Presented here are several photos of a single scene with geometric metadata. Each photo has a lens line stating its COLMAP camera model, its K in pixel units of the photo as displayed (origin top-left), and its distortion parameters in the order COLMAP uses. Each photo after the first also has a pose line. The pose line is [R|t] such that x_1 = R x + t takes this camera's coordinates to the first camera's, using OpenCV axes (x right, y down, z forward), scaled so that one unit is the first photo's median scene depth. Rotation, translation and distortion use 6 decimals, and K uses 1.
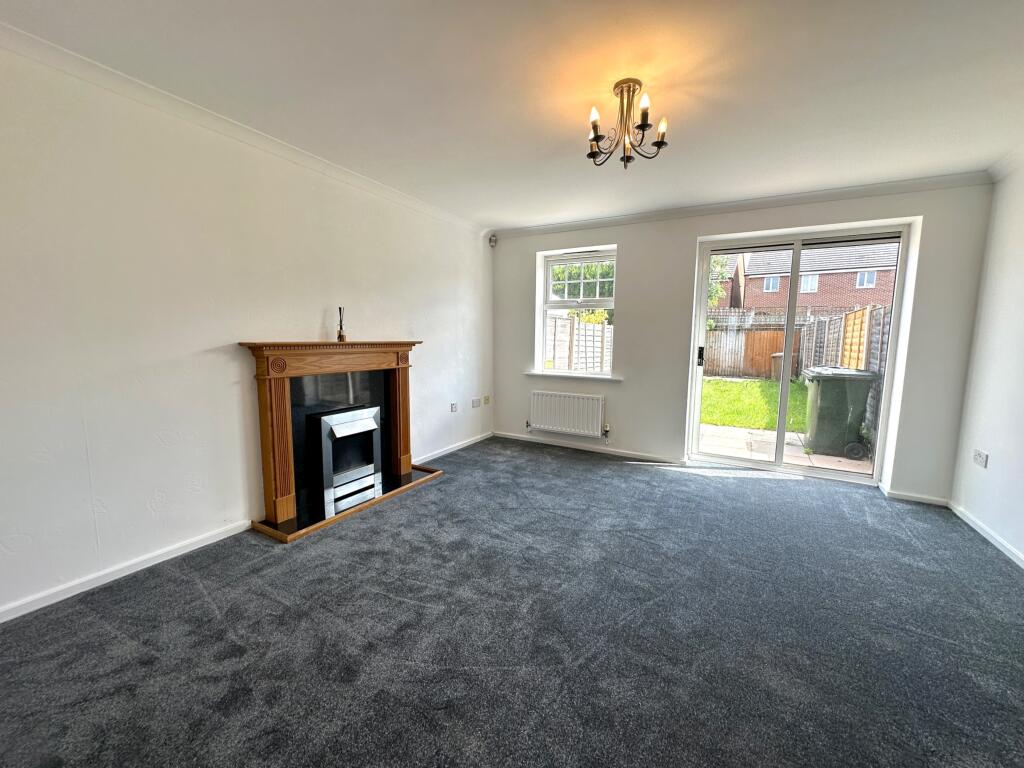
lens RADIAL K [[413.9, 0, 512.6], [0, 413.9, 385.3], [0, 0, 1]] dist [0.000234, -0.000211]
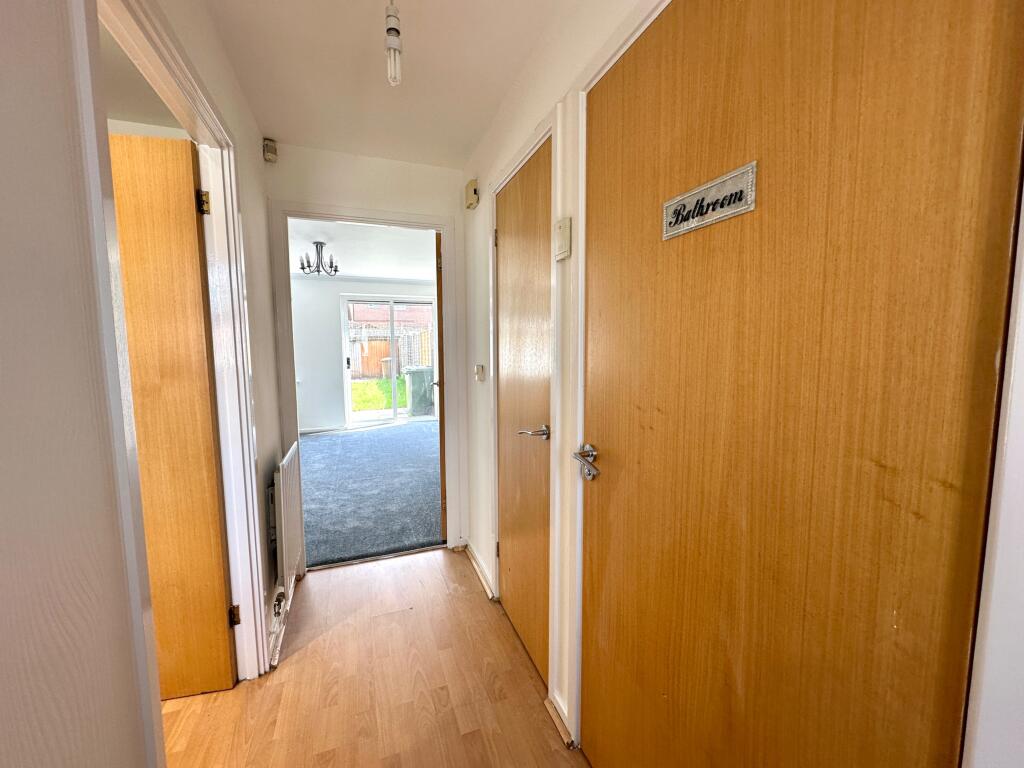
lens RADIAL K [[413.9, 0, 514.3], [0, 413.9, 383.4], [0, 0, 1]] dist [0.000234, -0.000211]
pose [[0.641378, -0.087371, 0.762234, -0.448904], [0.102836, 0.994320, 0.027442, 0.038768], [-0.760302, 0.060785, 0.646719, -0.659926]]
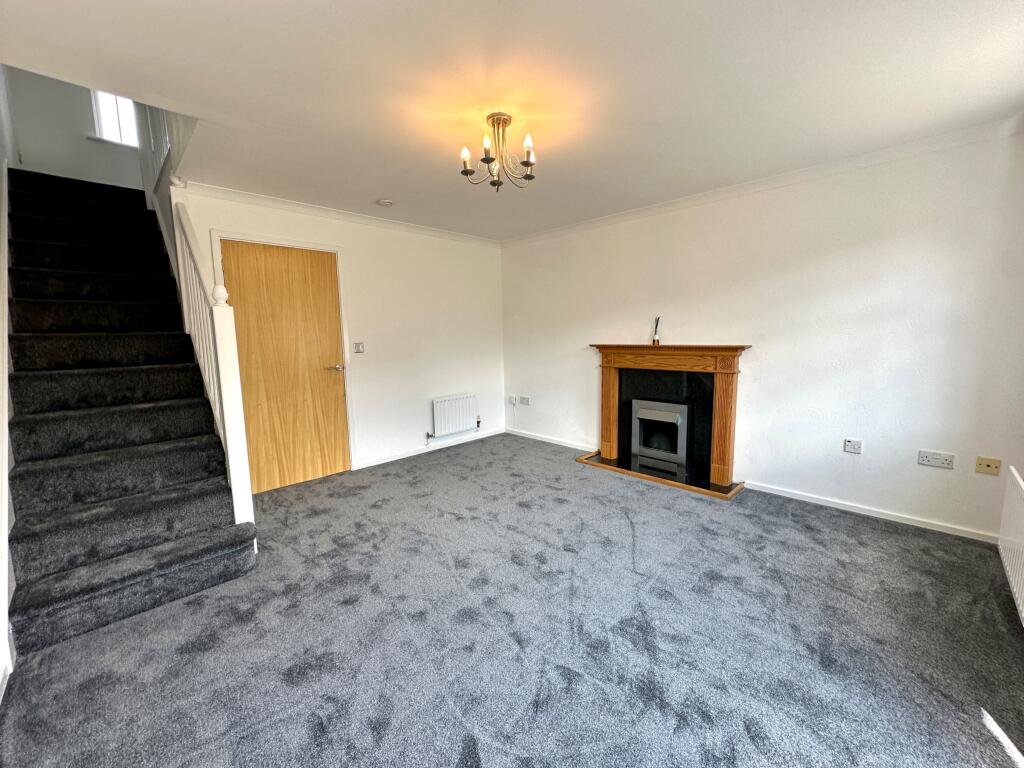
lens RADIAL K [[413.9, 0, 511.2], [0, 413.9, 384.6], [0, 0, 1]] dist [0.000234, -0.000211]
pose [[-0.274180, 0.109477, -0.955427, 0.778439], [-0.103443, 0.984378, 0.142480, -0.102536], [0.956099, 0.137897, -0.258572, 0.788434]]
